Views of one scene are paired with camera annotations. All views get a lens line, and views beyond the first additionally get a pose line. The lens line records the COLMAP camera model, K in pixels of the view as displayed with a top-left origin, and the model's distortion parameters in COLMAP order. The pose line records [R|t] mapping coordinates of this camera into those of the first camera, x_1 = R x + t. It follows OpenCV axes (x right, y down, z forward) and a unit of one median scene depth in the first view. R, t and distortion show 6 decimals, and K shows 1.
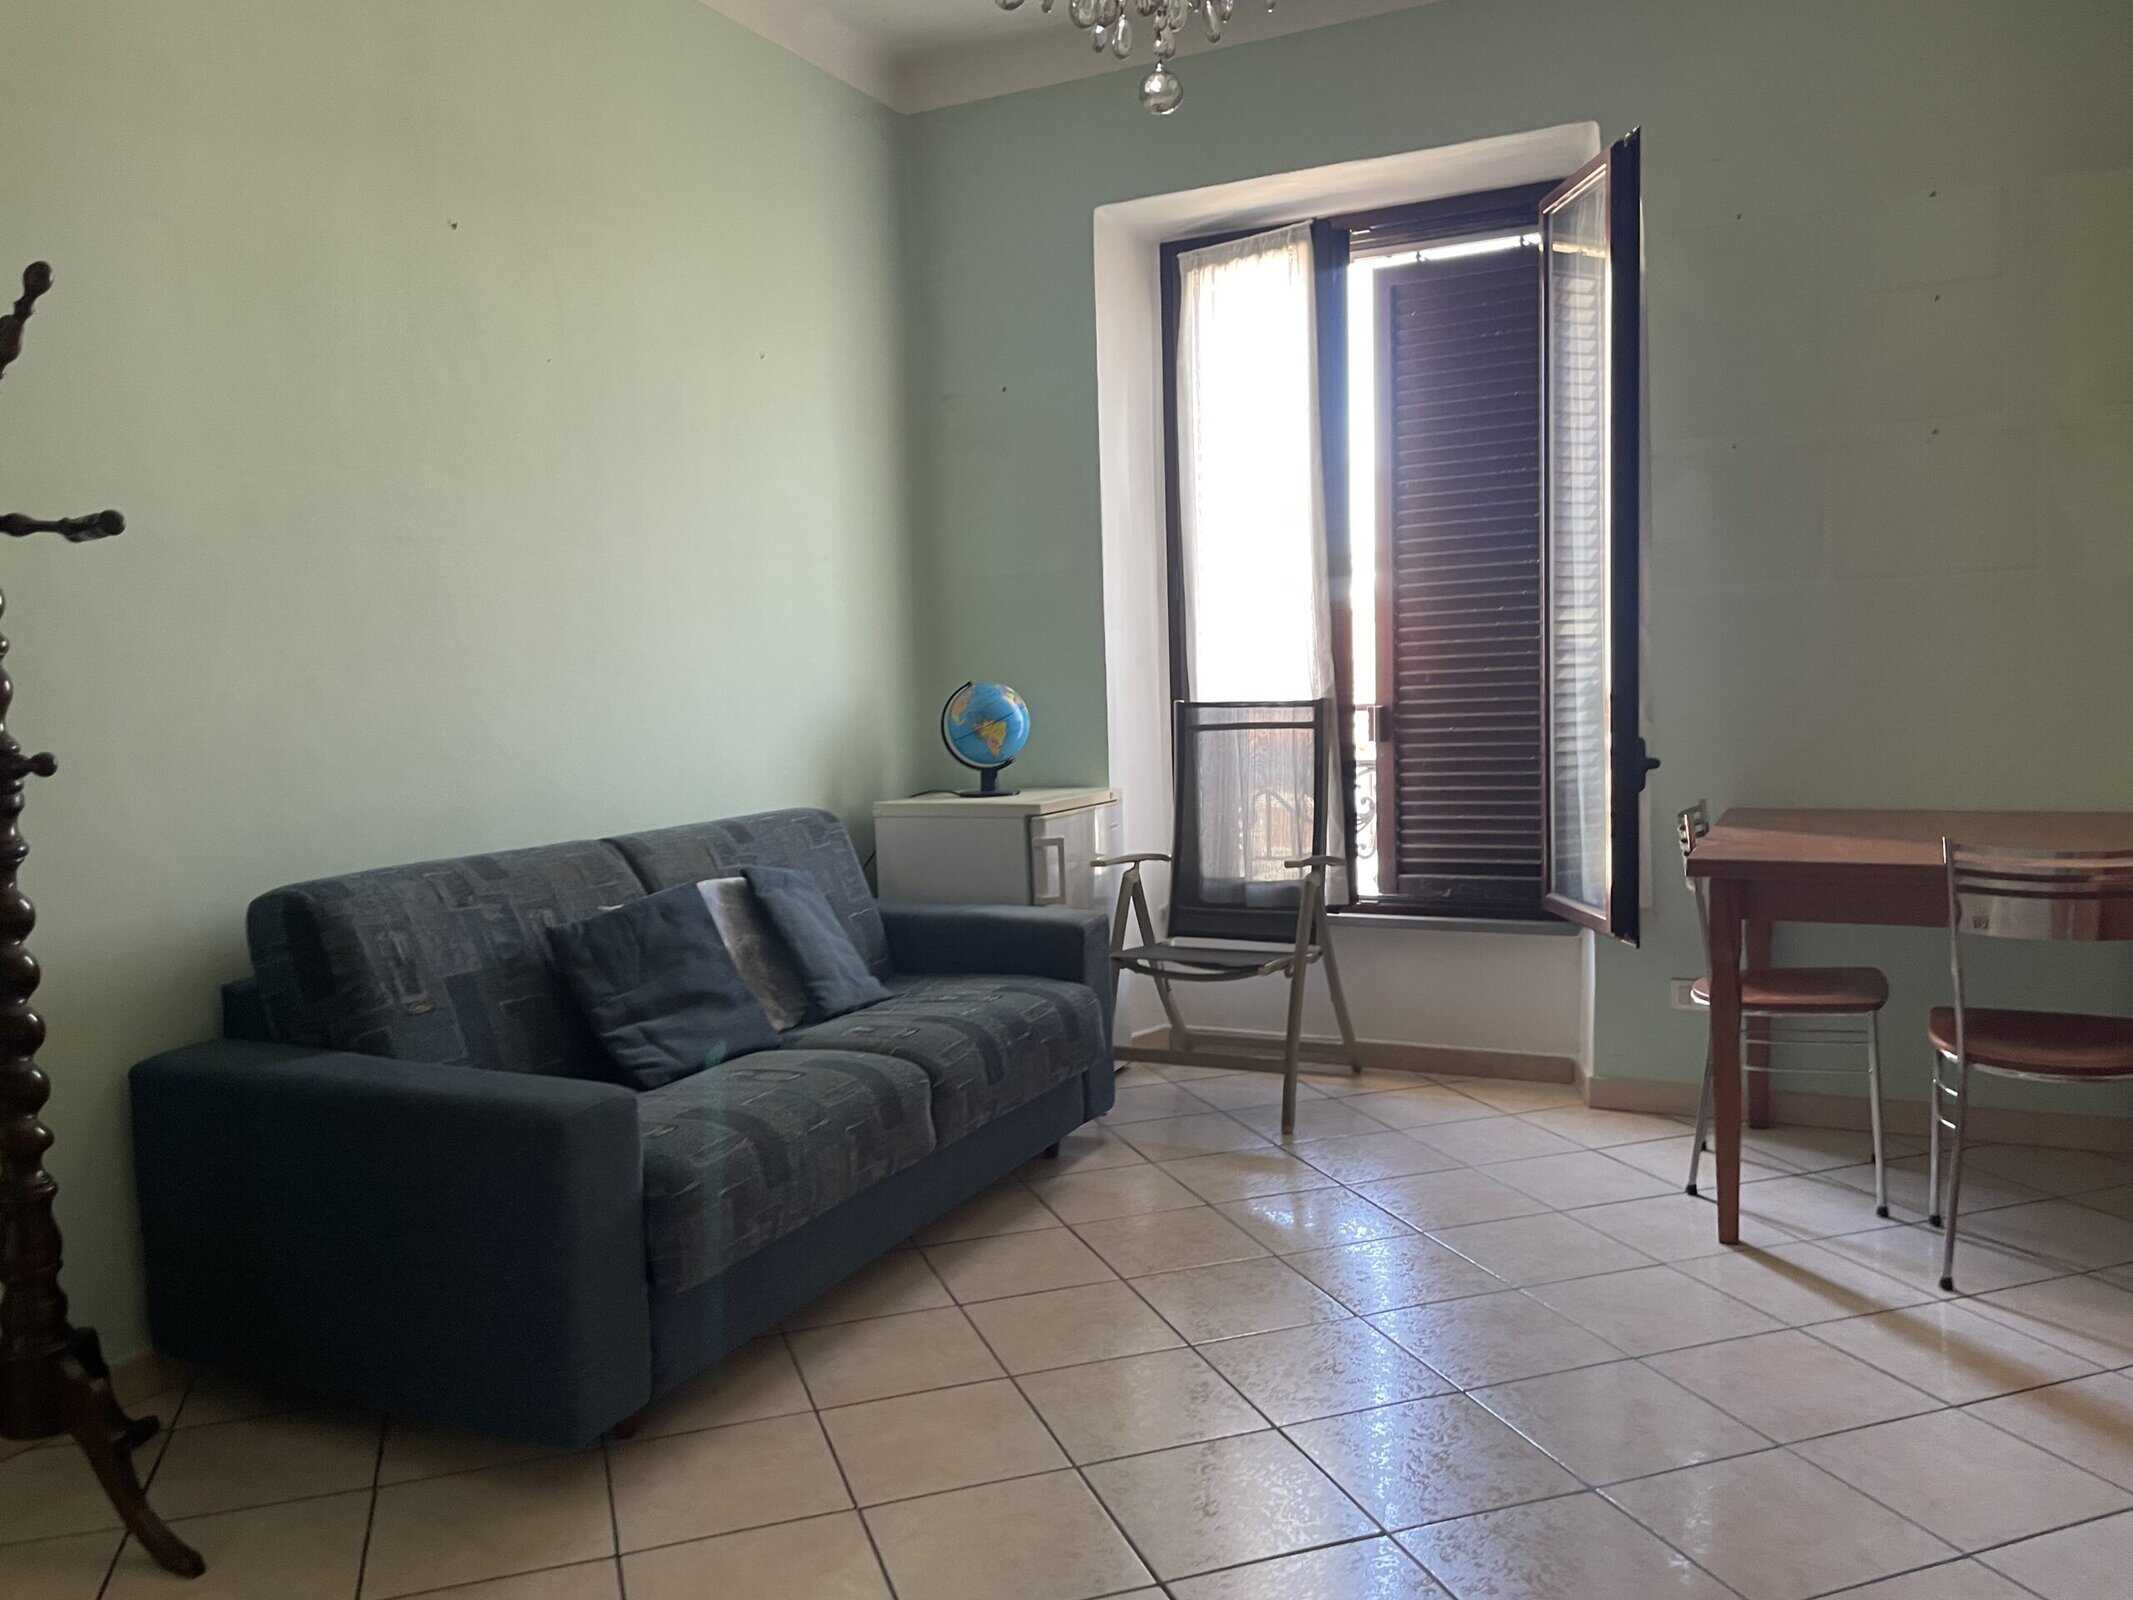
lens RADIAL K [[1616.7, 0, 1046.1], [0, 1616.7, 797.1], [0, 0, 1]] dist [0.091382, -0.117840]
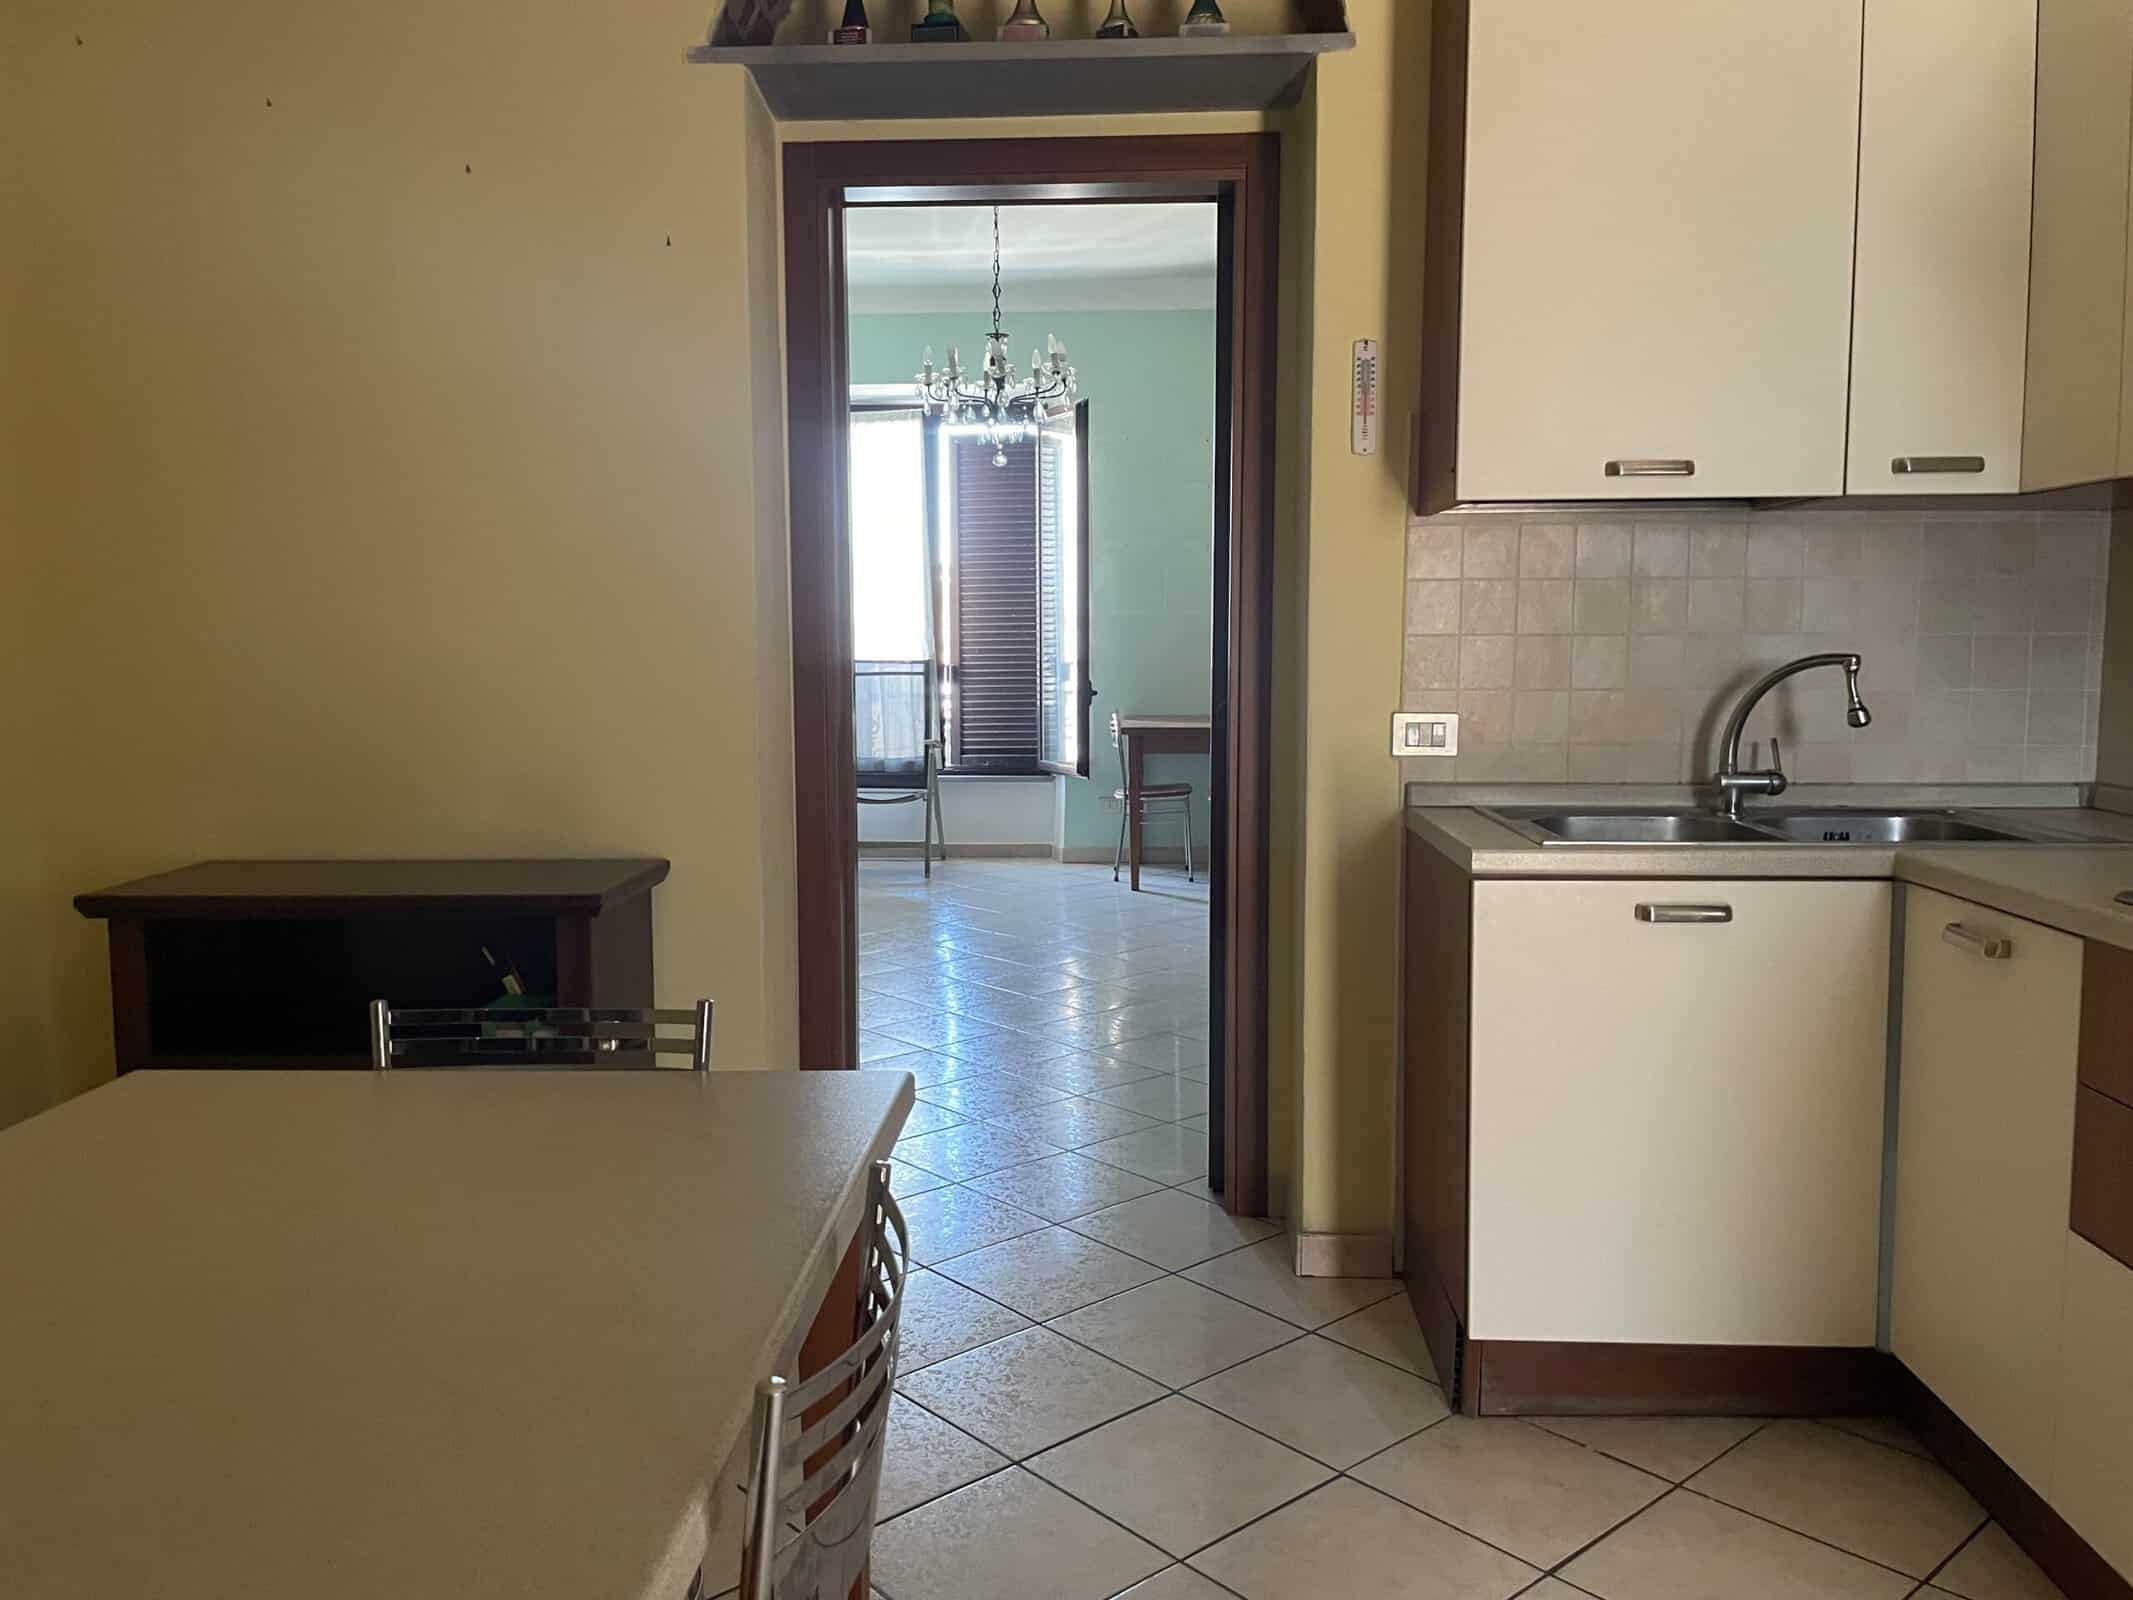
lens RADIAL K [[1616.7, 0, 1064.5], [0, 1616.7, 790.3], [0, 0, 1]] dist [0.091382, -0.117840]
pose [[0.913717, -0.008213, 0.406268, -0.495677], [0.004875, 0.999945, 0.009250, 0.082046], [-0.406322, -0.006471, 0.913707, -0.865636]]
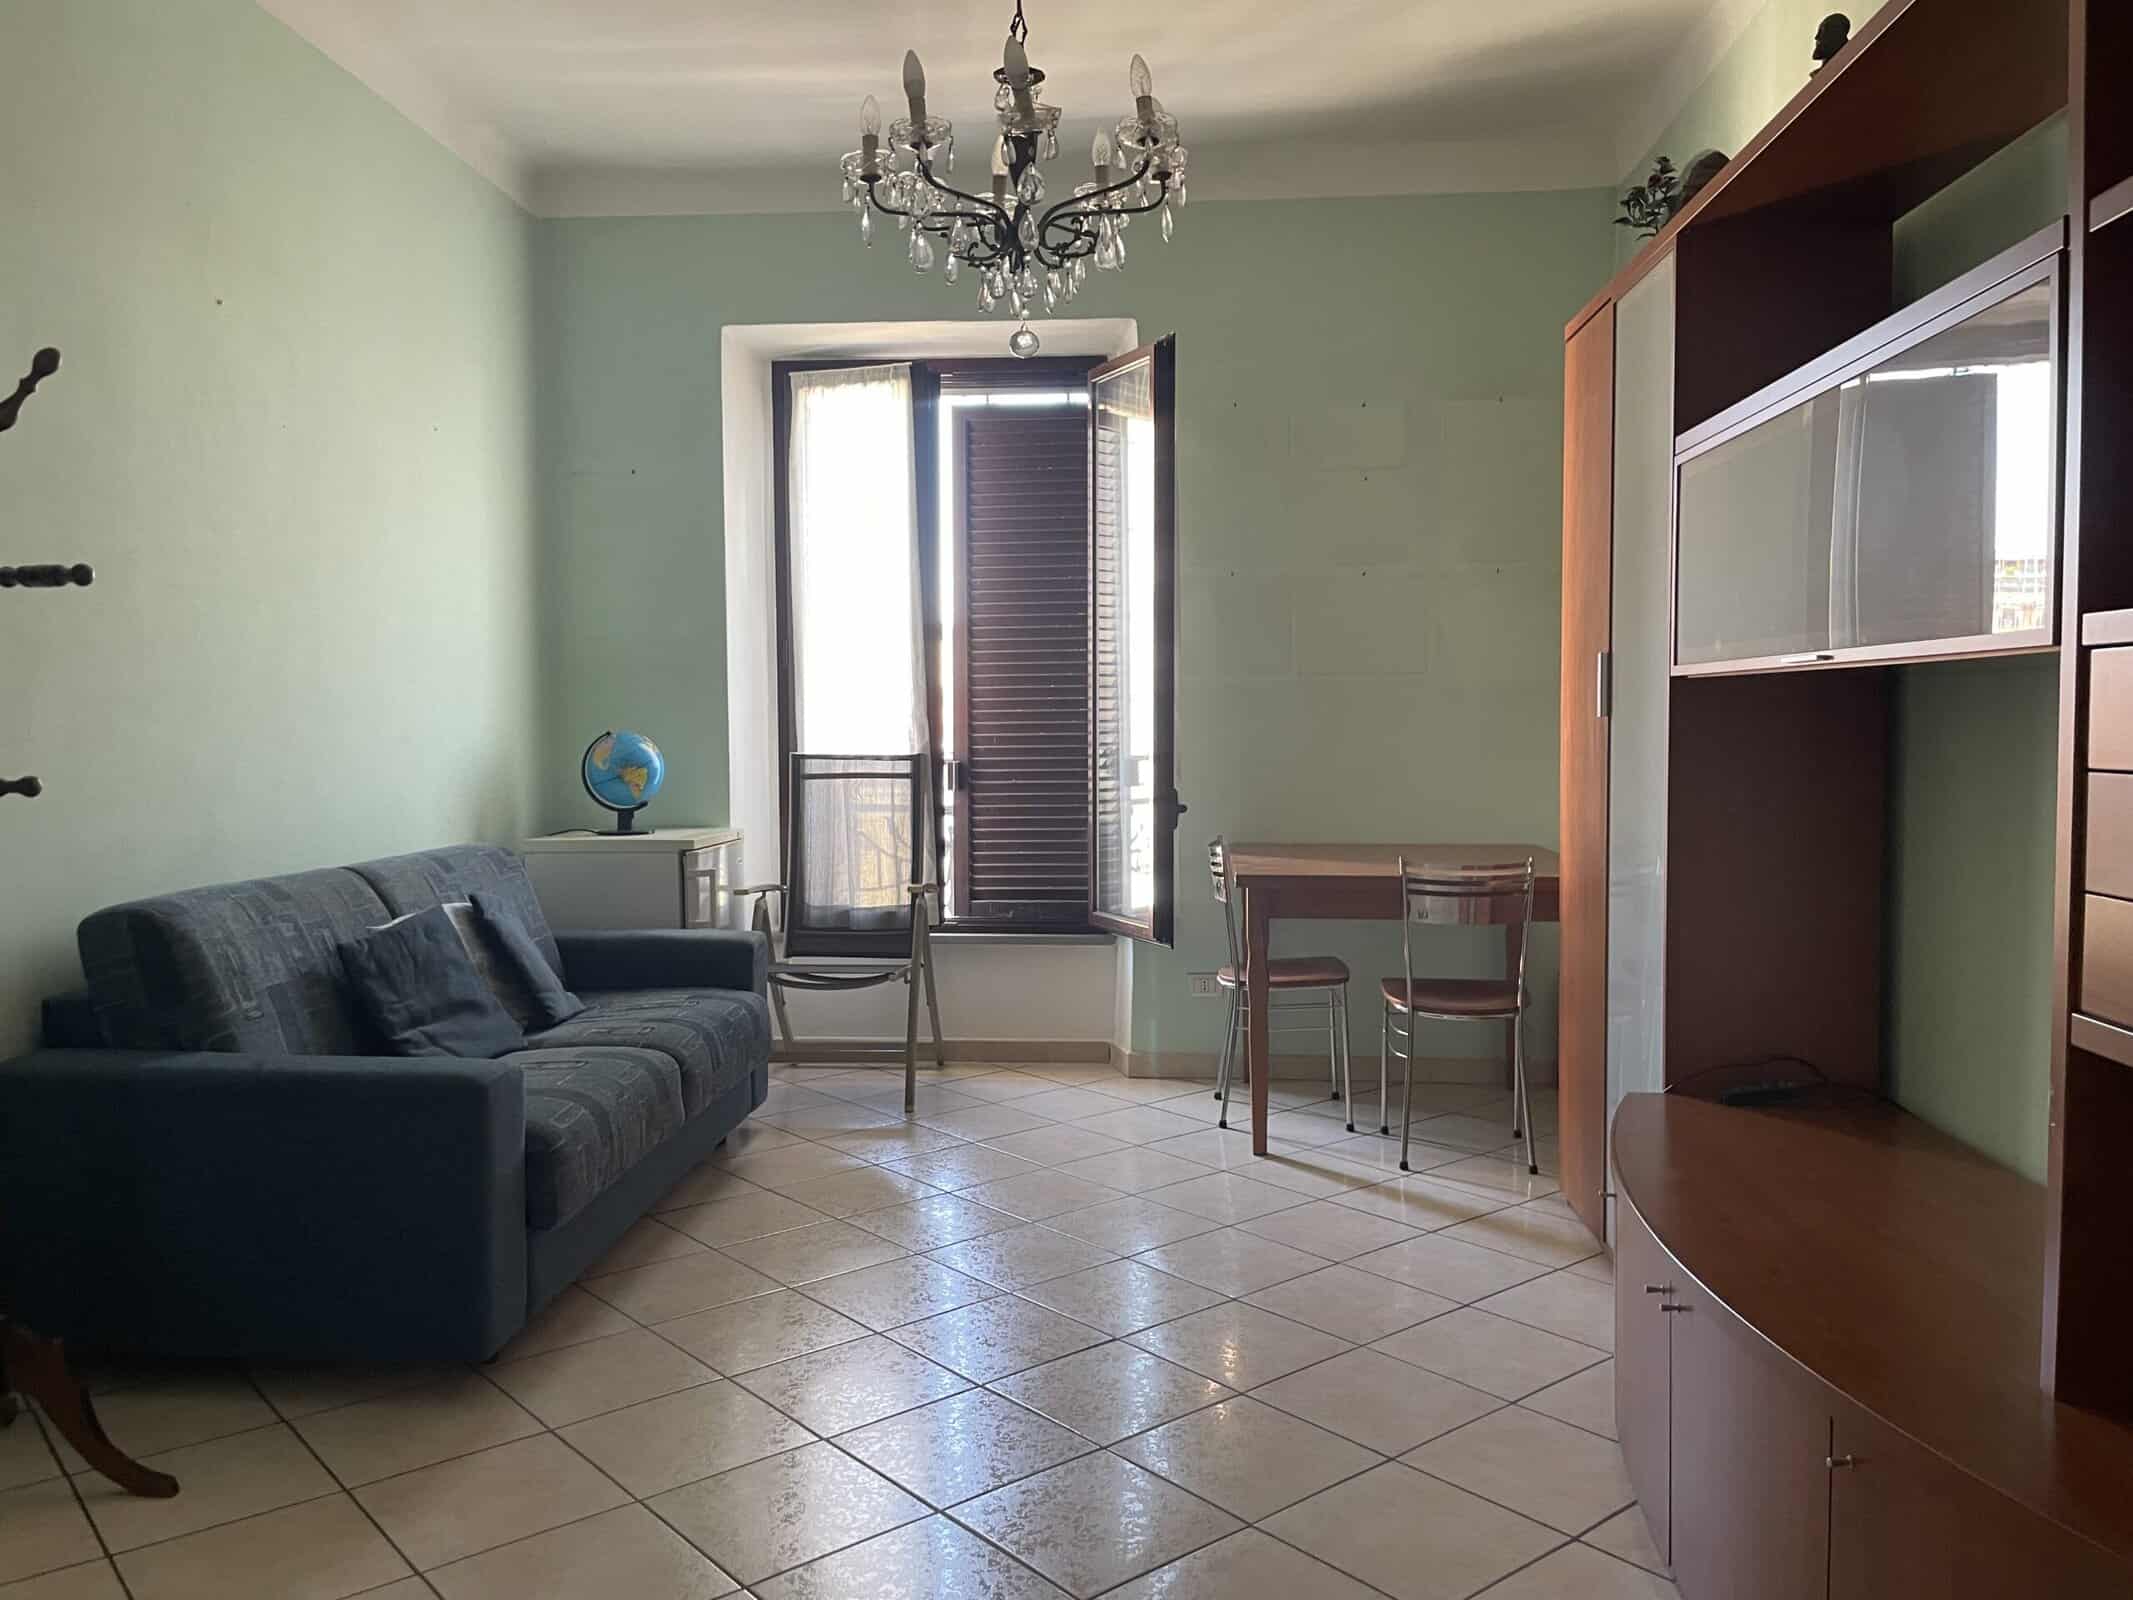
lens RADIAL K [[1616.7, 0, 1043.4], [0, 1616.7, 801.2], [0, 0, 1]] dist [0.091382, -0.117840]
pose [[0.928641, 0.009751, 0.370852, -0.207278], [0.002741, 0.999447, -0.033143, 0.016108], [-0.370970, 0.031794, 0.928100, -0.164067]]
